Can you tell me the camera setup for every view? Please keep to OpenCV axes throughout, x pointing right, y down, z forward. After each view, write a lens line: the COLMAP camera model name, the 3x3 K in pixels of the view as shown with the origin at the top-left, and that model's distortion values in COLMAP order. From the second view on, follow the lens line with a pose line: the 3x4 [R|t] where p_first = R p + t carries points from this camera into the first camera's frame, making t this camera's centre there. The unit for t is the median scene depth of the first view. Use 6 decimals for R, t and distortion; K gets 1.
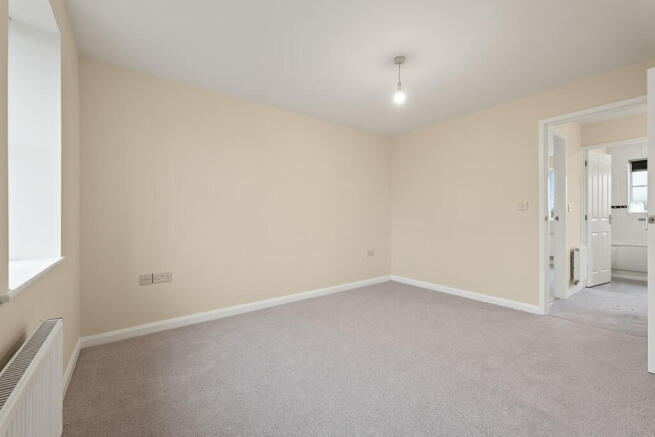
lens RADIAL K [[268.4, 0, 344.7], [0, 268.4, 219.8], [0, 0, 1]] dist [-0.000367, -0.000024]
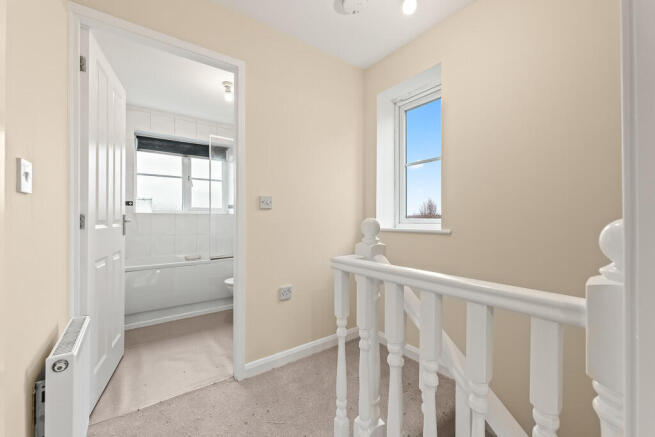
lens RADIAL K [[268.4, 0, 344.7], [0, 268.4, 219.8], [0, 0, 1]] dist [-0.000367, -0.000024]
pose [[0.028636, 0.001203, 0.999589, 0.497389], [0.010586, 0.999943, -0.001507, -0.006054], [-0.999534, 0.010625, 0.028622, 0.578131]]
